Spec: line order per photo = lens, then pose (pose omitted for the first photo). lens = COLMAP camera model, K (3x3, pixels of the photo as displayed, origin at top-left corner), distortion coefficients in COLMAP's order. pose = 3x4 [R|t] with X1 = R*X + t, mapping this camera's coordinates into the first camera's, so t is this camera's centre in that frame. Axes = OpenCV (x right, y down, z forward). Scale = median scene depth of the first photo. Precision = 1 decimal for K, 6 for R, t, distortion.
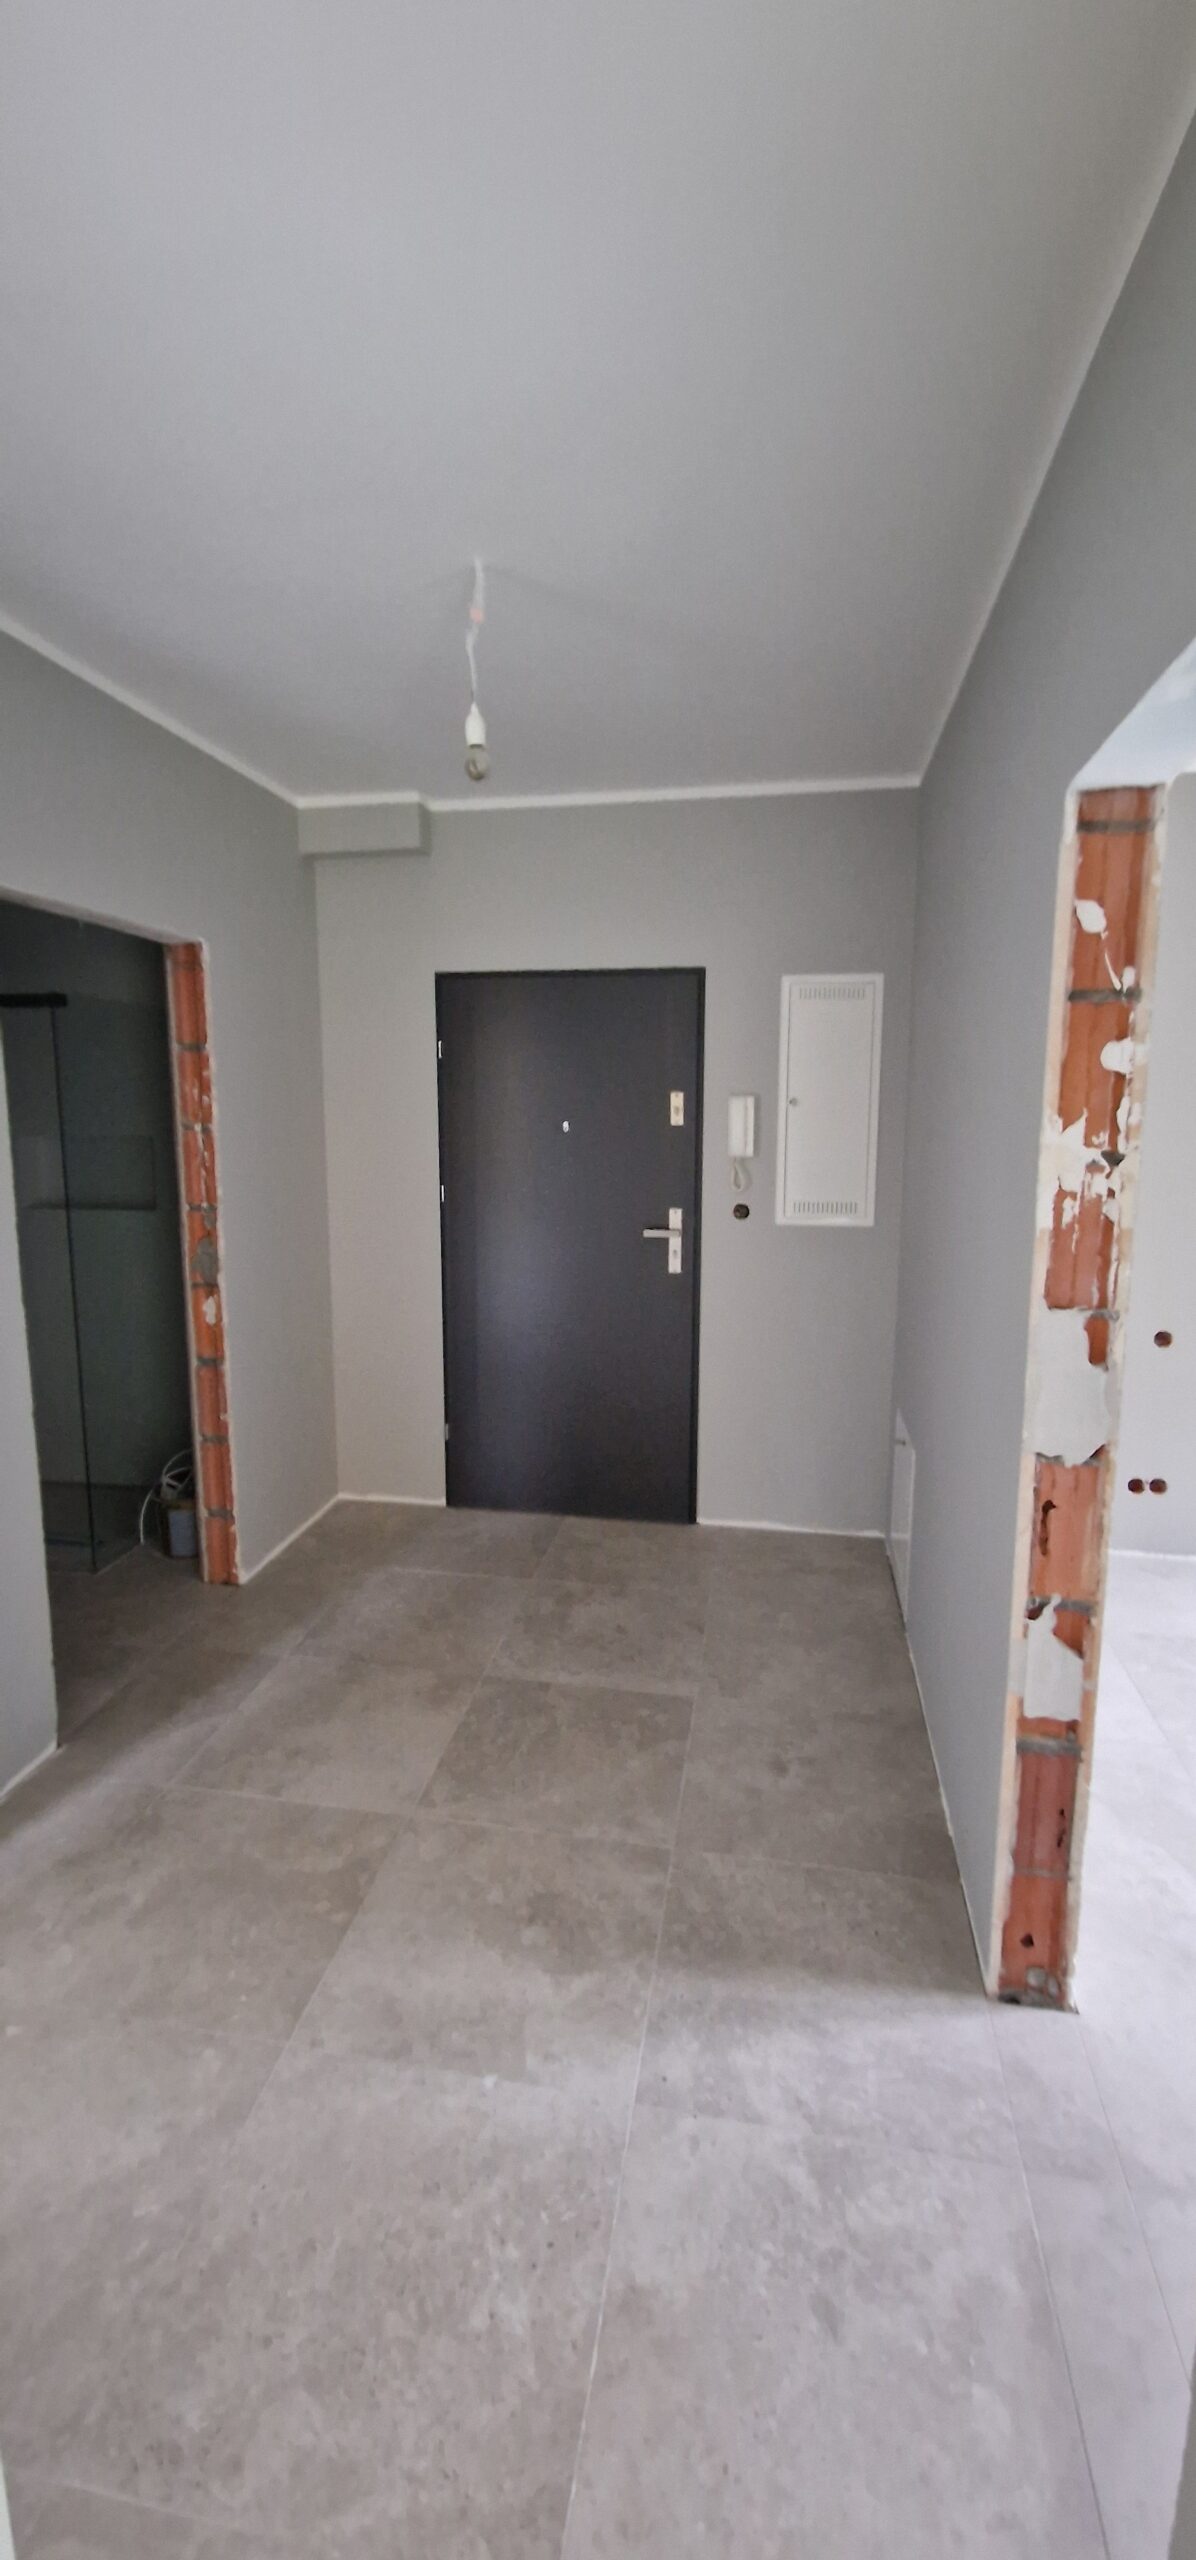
lens RADIAL K [[1049.3, 0, 598.1], [0, 1049.3, 1259.9], [0, 0, 1]] dist [0.000763, -0.002674]
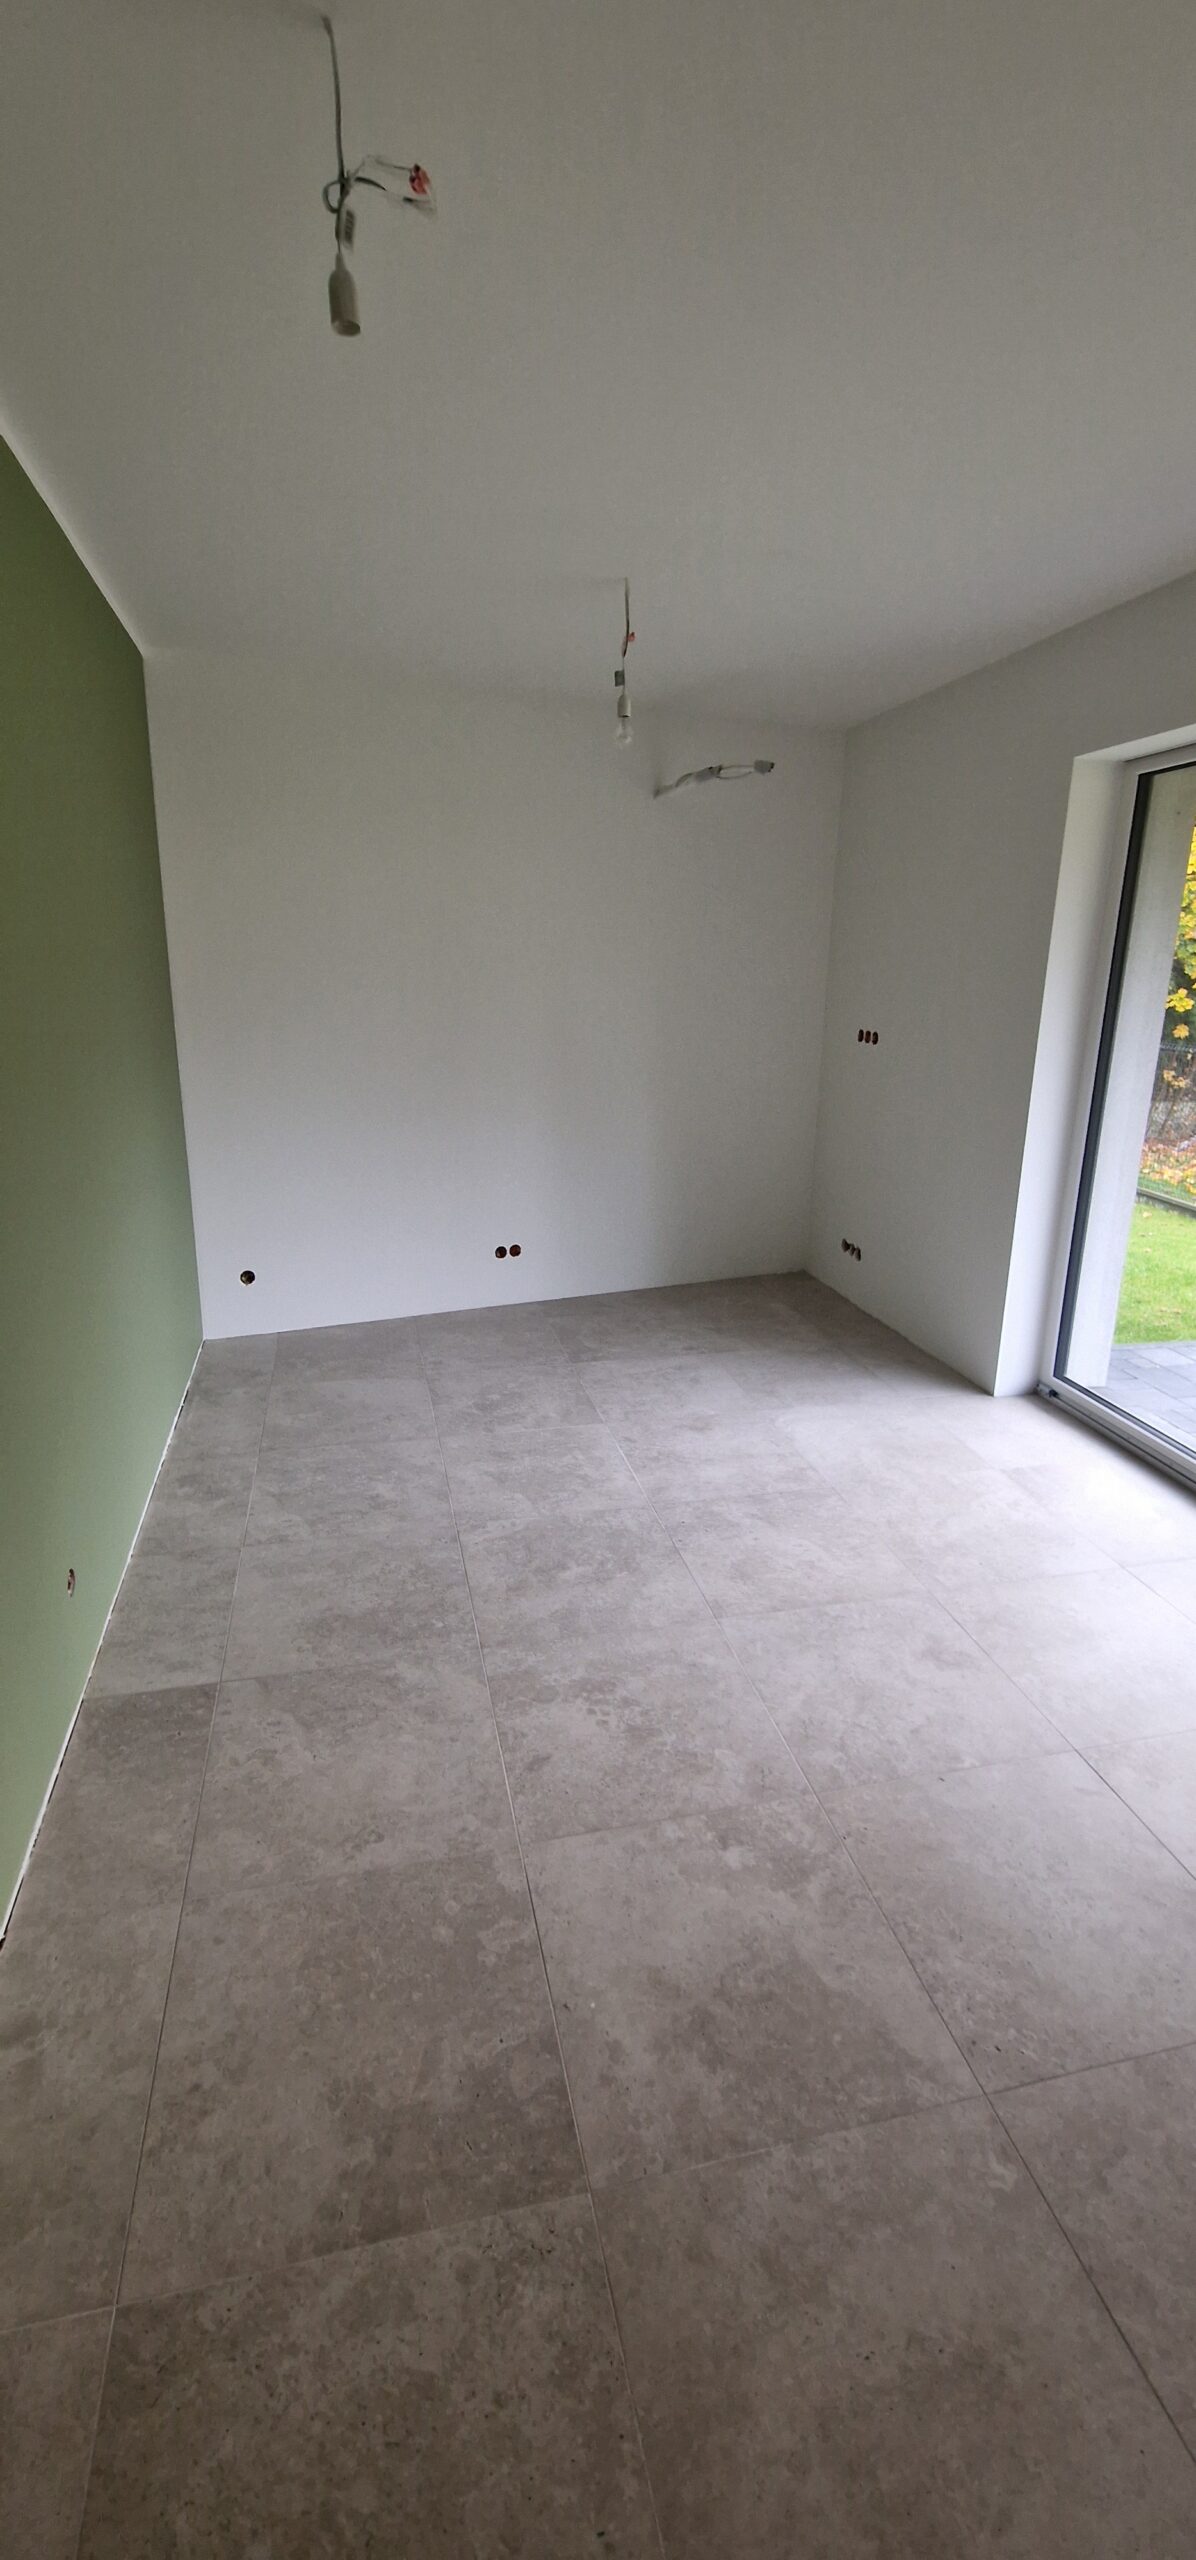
lens RADIAL K [[1054.0, 0, 600.7], [0, 1054.0, 1261.7], [0, 0, 1]] dist [0.013201, -0.008142]
pose [[-0.915680, 0.097915, -0.389798, -0.105011], [-0.074661, 0.911546, 0.404362, -0.166880], [0.394912, 0.399369, -0.827374, 1.052653]]
